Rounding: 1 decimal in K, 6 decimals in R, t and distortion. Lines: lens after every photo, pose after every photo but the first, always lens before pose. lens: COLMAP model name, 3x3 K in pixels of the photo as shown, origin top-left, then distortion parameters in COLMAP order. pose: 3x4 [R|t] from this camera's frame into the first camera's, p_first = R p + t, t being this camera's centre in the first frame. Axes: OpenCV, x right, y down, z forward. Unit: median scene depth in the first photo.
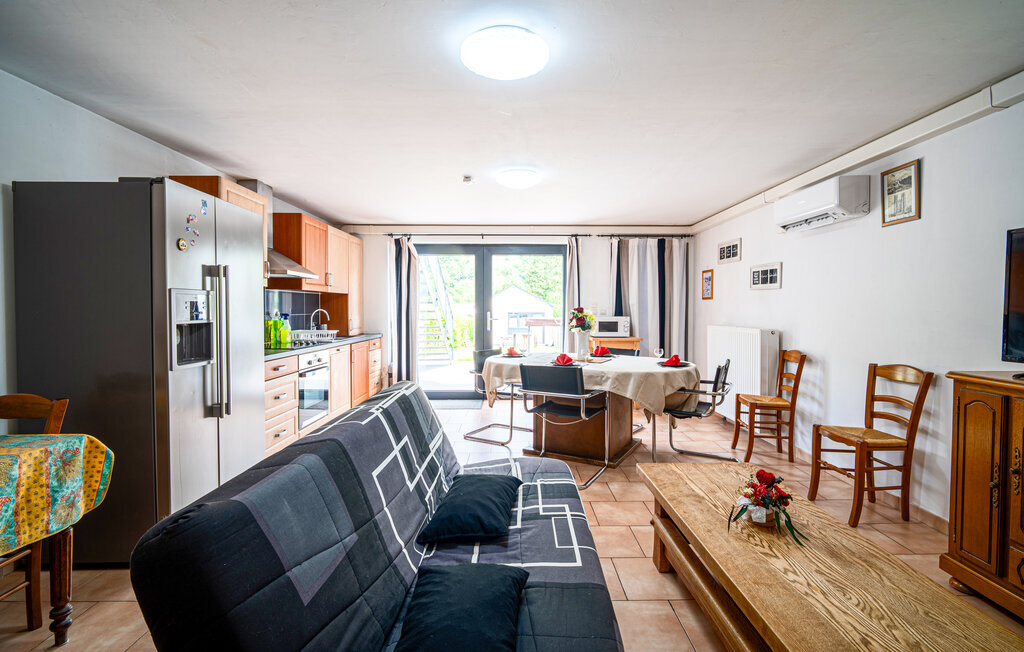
lens RADIAL K [[480.1, 0, 515.7], [0, 480.1, 319.7], [0, 0, 1]] dist [-0.000516, -0.002510]
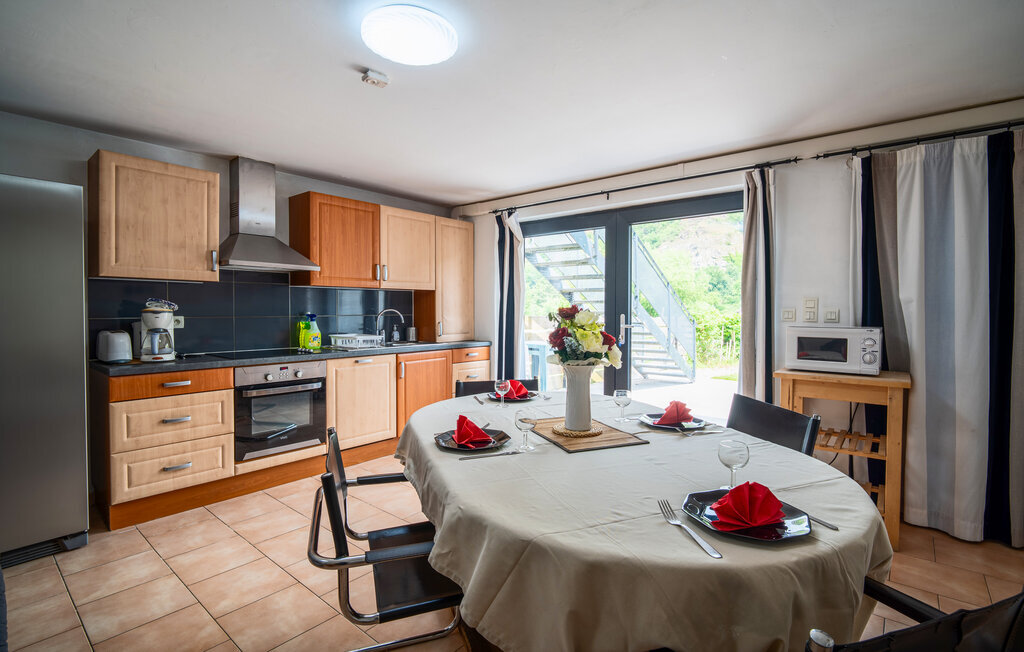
lens RADIAL K [[480.1, 0, 511.1], [0, 480.1, 320.4], [0, 0, 1]] dist [-0.000516, -0.002510]
pose [[0.760959, 0.016865, -0.648581, 0.264179], [-0.017810, 0.999828, 0.005103, -0.009745], [0.648556, 0.007668, 0.761129, 0.456923]]
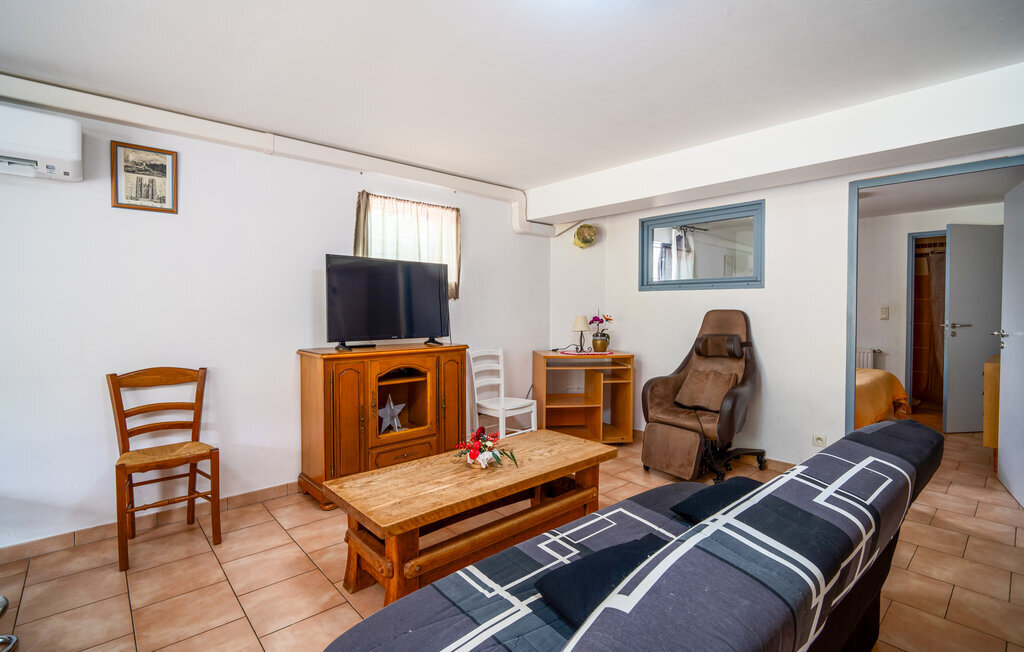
lens RADIAL K [[480.1, 0, 519.2], [0, 480.1, 315.6], [0, 0, 1]] dist [-0.000516, -0.002510]
pose [[-0.674548, -0.015448, 0.738069, -0.163648], [0.012943, 0.999380, 0.032747, -0.012784], [-0.738117, 0.031642, -0.673930, 0.540981]]
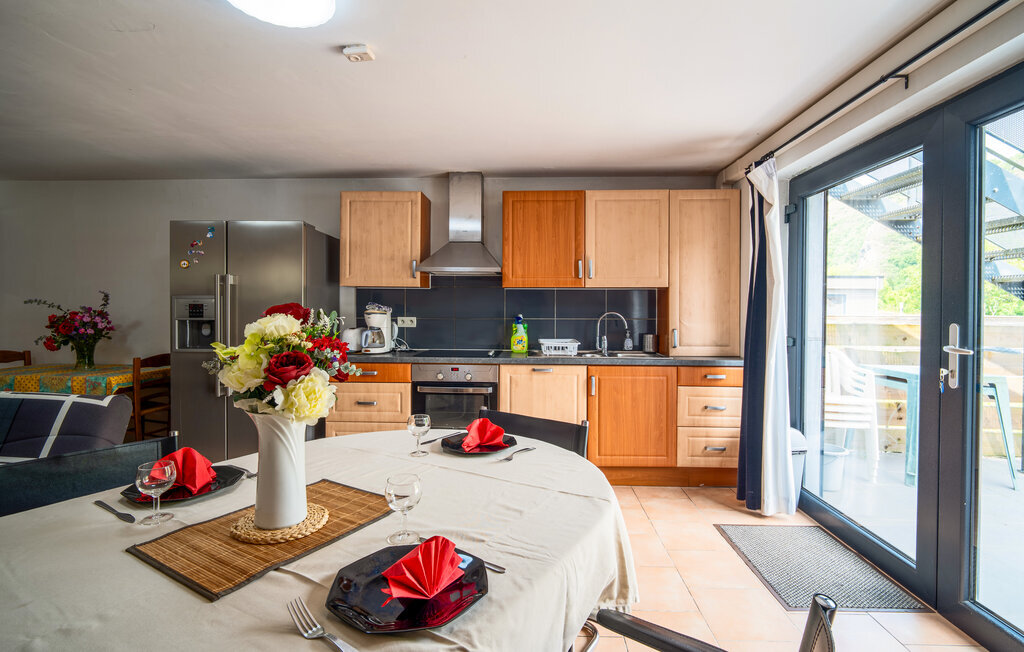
lens RADIAL K [[480.1, 0, 515.9], [0, 480.1, 317.1], [0, 0, 1]] dist [-0.000516, -0.002510]
pose [[-0.042708, 0.013644, -0.998994, 0.269466], [-0.028341, 0.999488, 0.014862, -0.019009], [0.998686, 0.028948, -0.042300, 0.807706]]
